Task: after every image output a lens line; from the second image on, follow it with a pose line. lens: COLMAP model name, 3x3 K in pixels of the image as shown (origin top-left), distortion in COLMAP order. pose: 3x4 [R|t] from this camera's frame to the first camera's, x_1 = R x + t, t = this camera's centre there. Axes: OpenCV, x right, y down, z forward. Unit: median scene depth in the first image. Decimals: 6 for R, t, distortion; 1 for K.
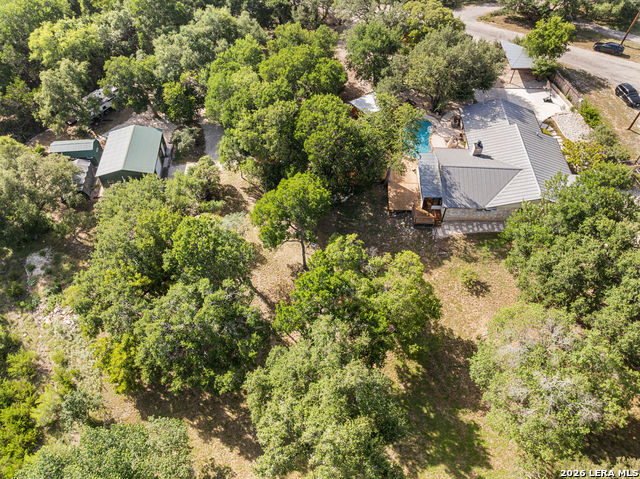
lens RADIAL K [[450.3, 0, 315.1], [0, 450.3, 241.0], [0, 0, 1]] dist [-0.051955, 0.029087]
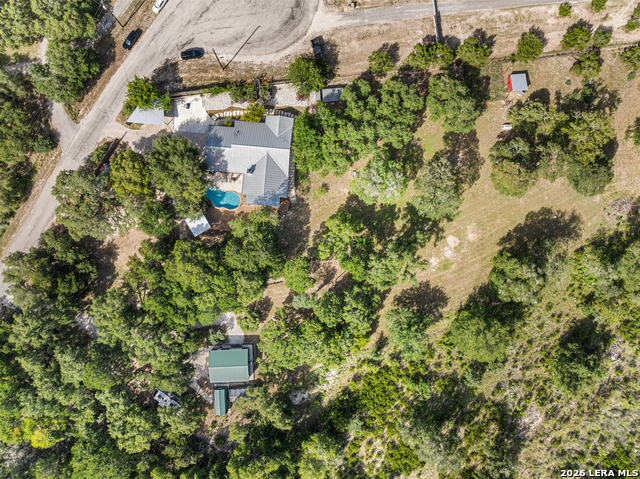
lens RADIAL K [[450.3, 0, 315.1], [0, 450.3, 241.0], [0, 0, 1]] dist [-0.051955, 0.029087]
pose [[0.035513, -0.999258, 0.014875, 0.057408], [0.781405, 0.037044, 0.622923, -1.024748], [-0.623012, -0.010498, 0.782141, -0.552623]]
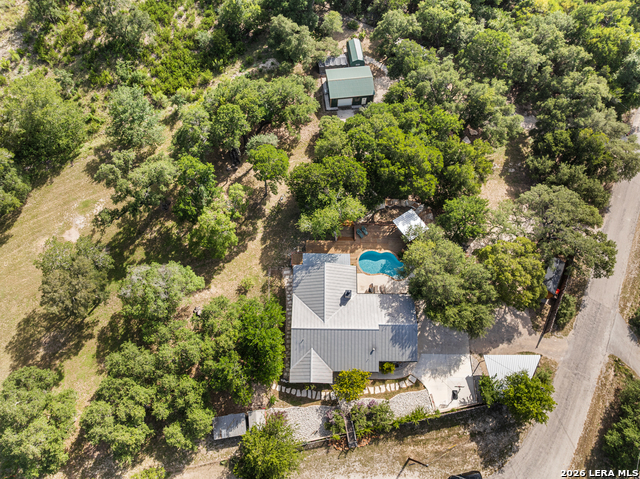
lens RADIAL K [[450.3, 0, 315.1], [0, 450.3, 241.0], [0, 0, 1]] dist [-0.051955, 0.029087]
pose [[0.039180, 0.928200, -0.370013, 0.628317], [-0.787354, 0.256680, 0.560526, -0.803547], [0.615255, 0.269369, 0.740879, -0.040489]]
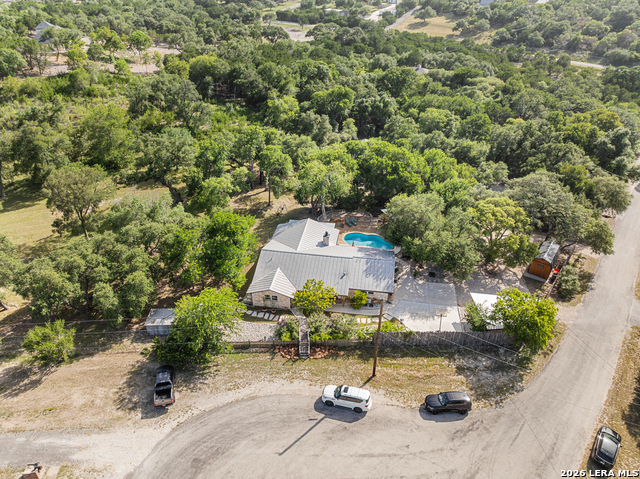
lens RADIAL K [[450.3, 0, 315.1], [0, 450.3, 241.0], [0, 0, 1]] dist [-0.051955, 0.029087]
pose [[-0.108735, 0.526554, -0.843159, 1.292322], [-0.784977, 0.474921, 0.397821, -0.613363], [0.609908, 0.705118, 0.361692, 0.481612]]
